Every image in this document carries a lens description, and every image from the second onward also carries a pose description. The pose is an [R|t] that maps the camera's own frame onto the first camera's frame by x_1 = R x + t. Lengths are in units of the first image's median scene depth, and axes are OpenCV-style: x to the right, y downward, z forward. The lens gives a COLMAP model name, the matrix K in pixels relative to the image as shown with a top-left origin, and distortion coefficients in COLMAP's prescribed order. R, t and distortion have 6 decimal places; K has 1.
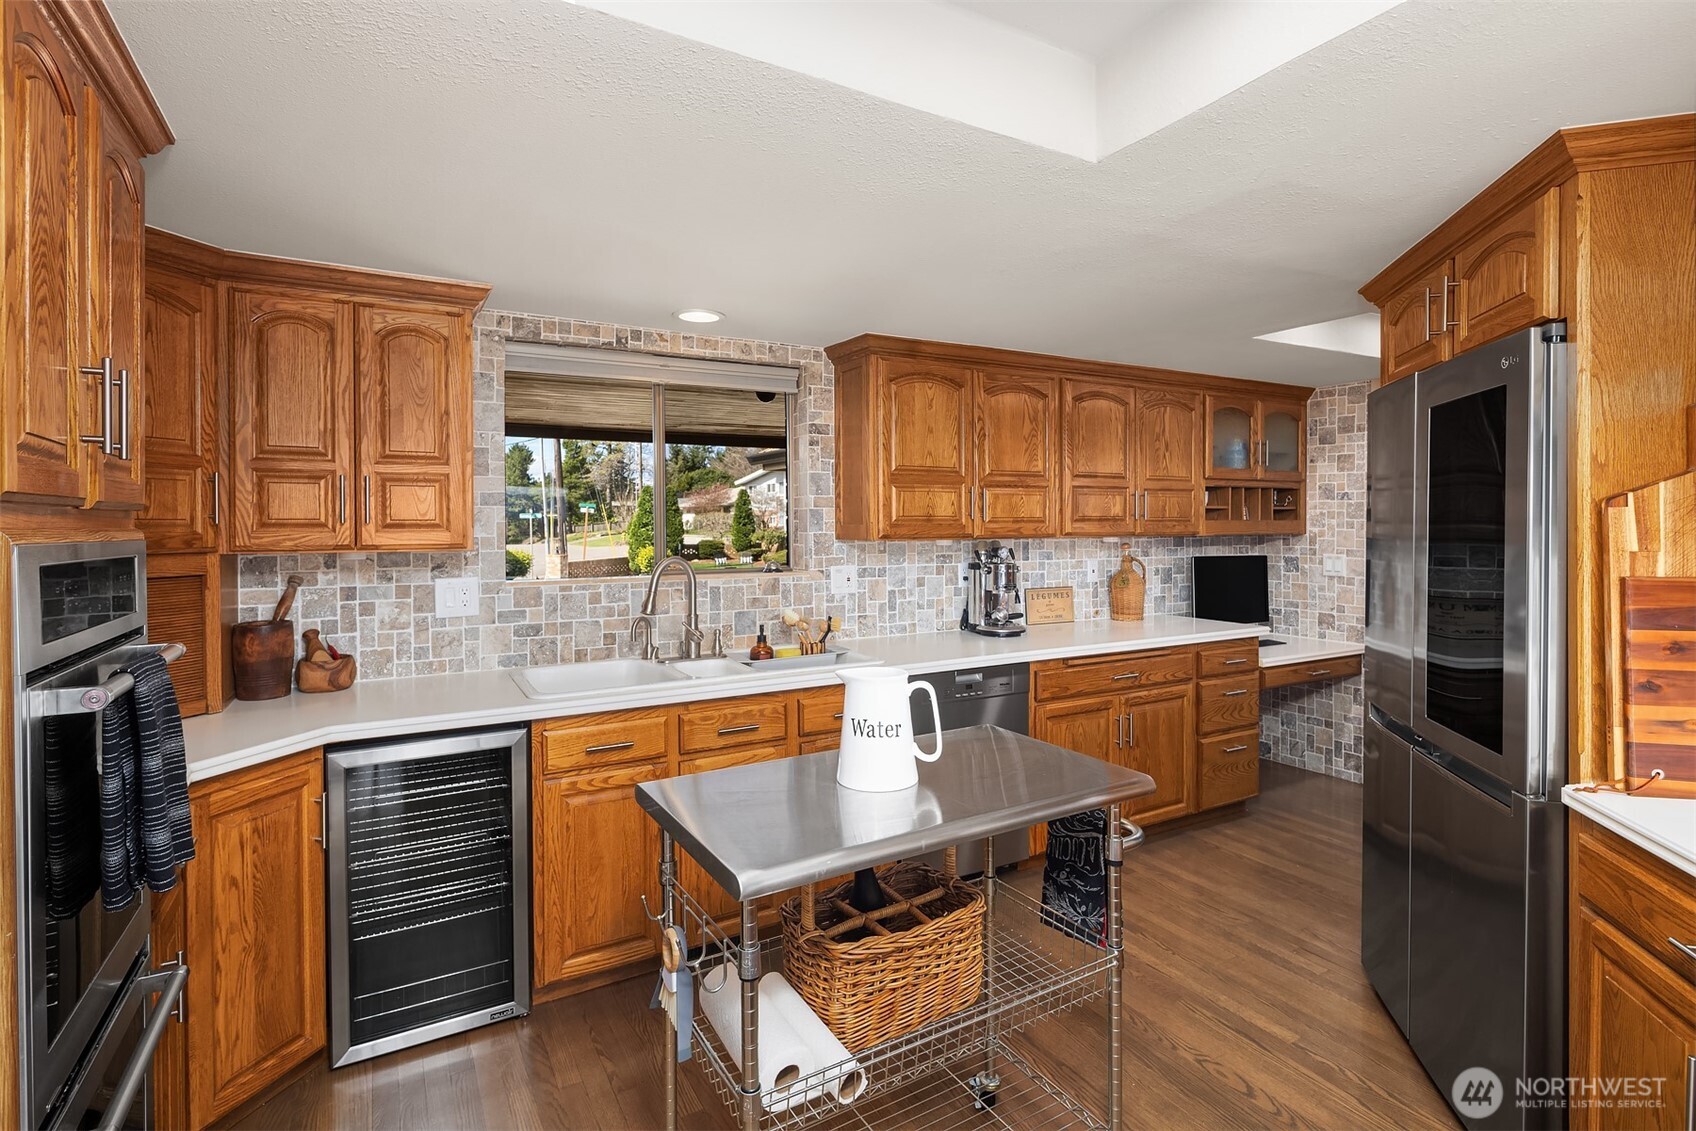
lens RADIAL K [[807.9, 0, 853.3], [0, 807.9, 518.2], [0, 0, 1]] dist [0.001663, 0.000024]
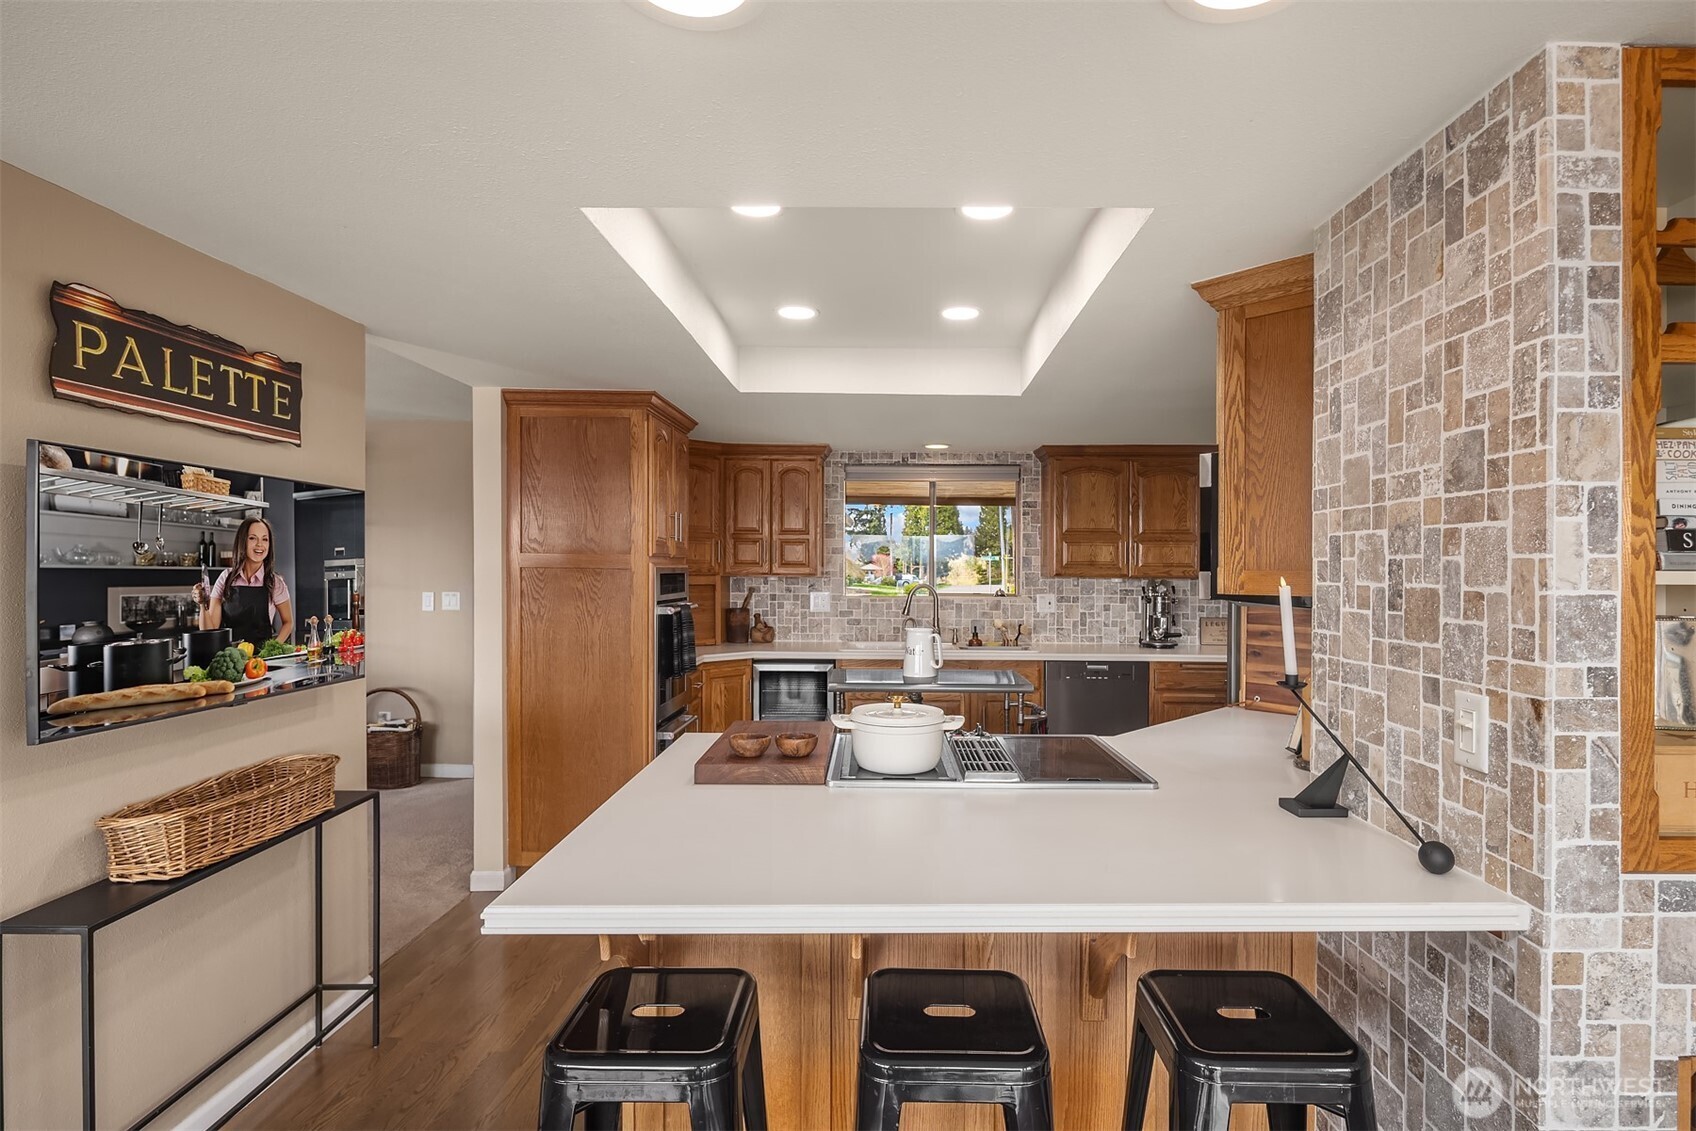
lens RADIAL K [[827.6, 0, 848.0], [0, 827.6, 565.5], [0, 0, 1]] dist [0.000608, 0.000007]
pose [[0.835597, 0.011056, -0.549232, 0.693574], [-0.008355, 0.999938, 0.007418, -0.004179], [0.549279, -0.001609, 0.835637, -0.654780]]
